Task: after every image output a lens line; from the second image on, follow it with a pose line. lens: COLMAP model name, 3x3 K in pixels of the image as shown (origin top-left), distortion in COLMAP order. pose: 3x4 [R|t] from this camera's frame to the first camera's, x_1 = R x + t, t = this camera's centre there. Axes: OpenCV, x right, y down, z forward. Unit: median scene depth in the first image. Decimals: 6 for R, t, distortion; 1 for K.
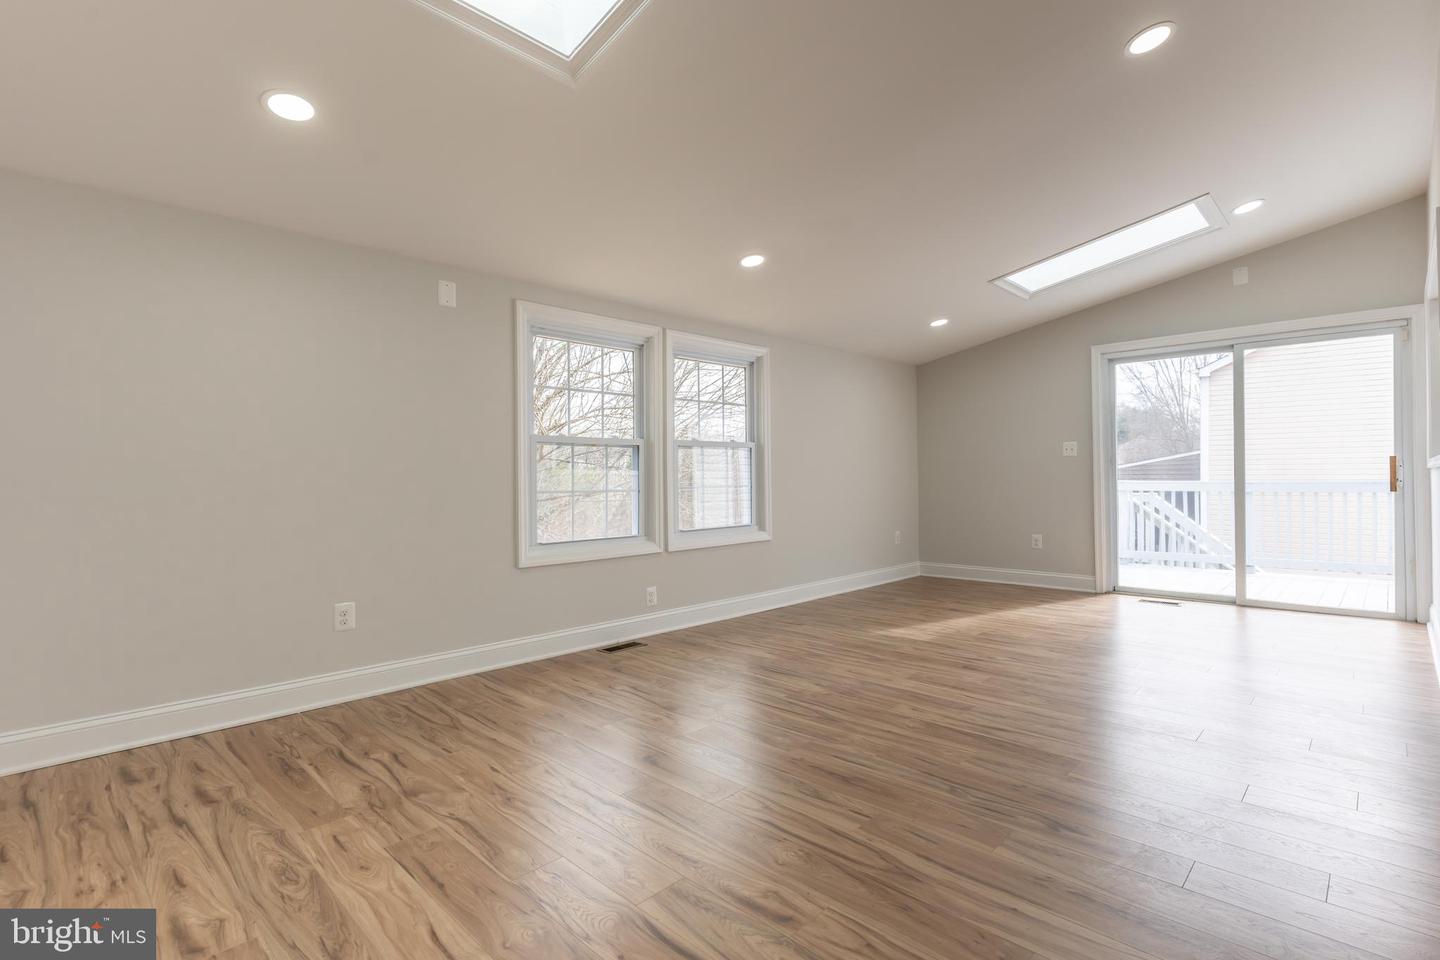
lens RADIAL K [[670.6, 0, 710.0], [0, 670.6, 477.3], [0, 0, 1]] dist [-0.013832, 0.000097]
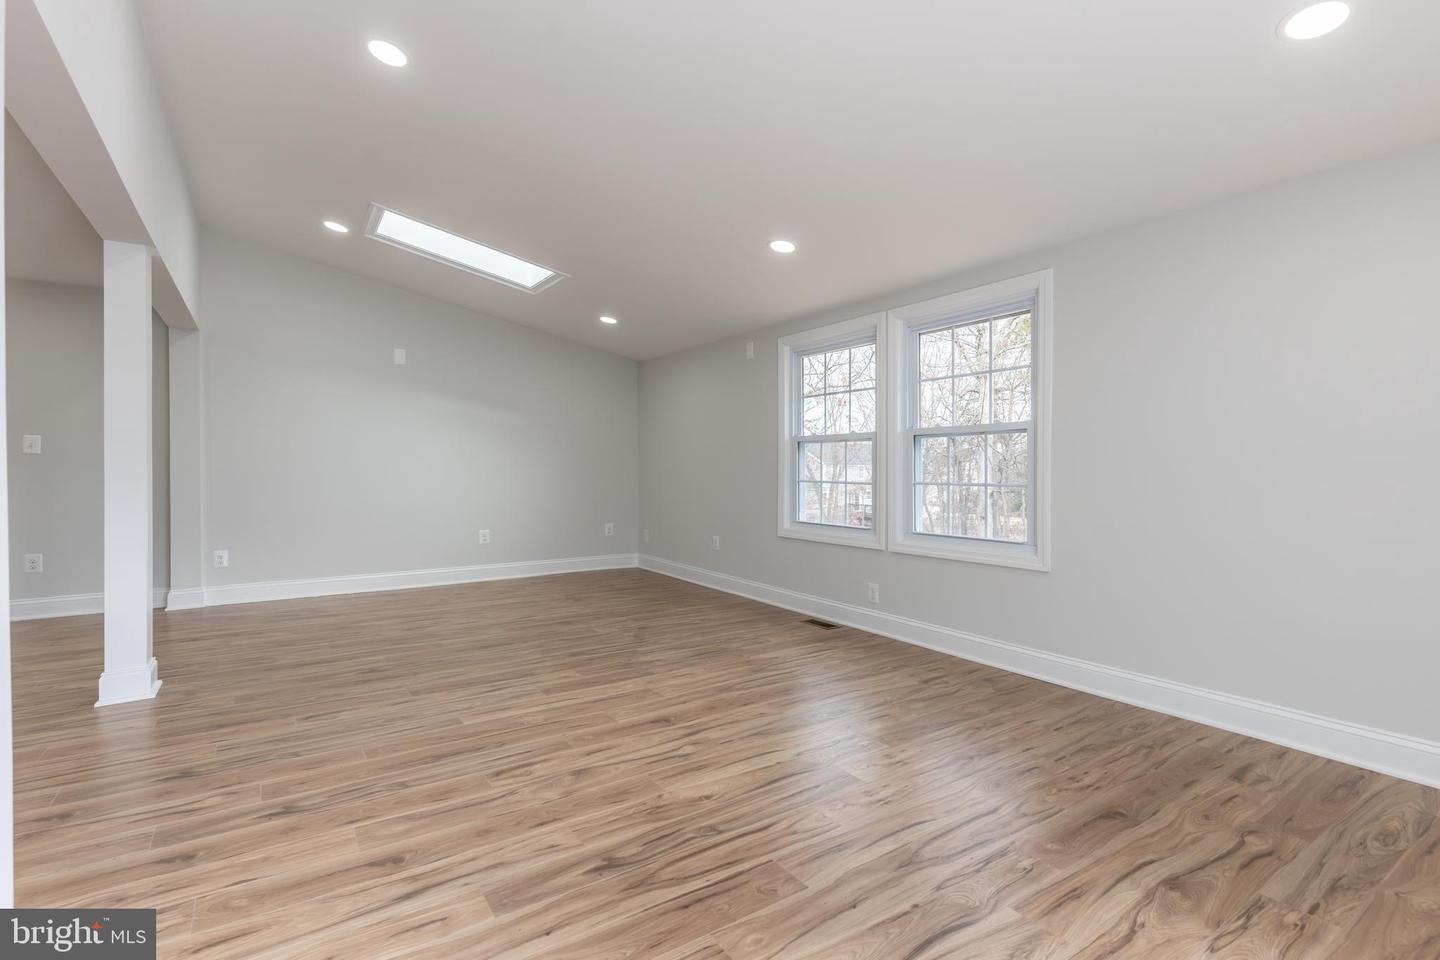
lens RADIAL K [[691.4, 0, 725.9], [0, 691.4, 429.7], [0, 0, 1]] dist [0.001357, 0.000151]
pose [[-0.183746, -0.041000, -0.982118, 1.103943], [0.002854, 0.999103, -0.042243, -0.019253], [0.982970, -0.010565, -0.183464, 1.145412]]
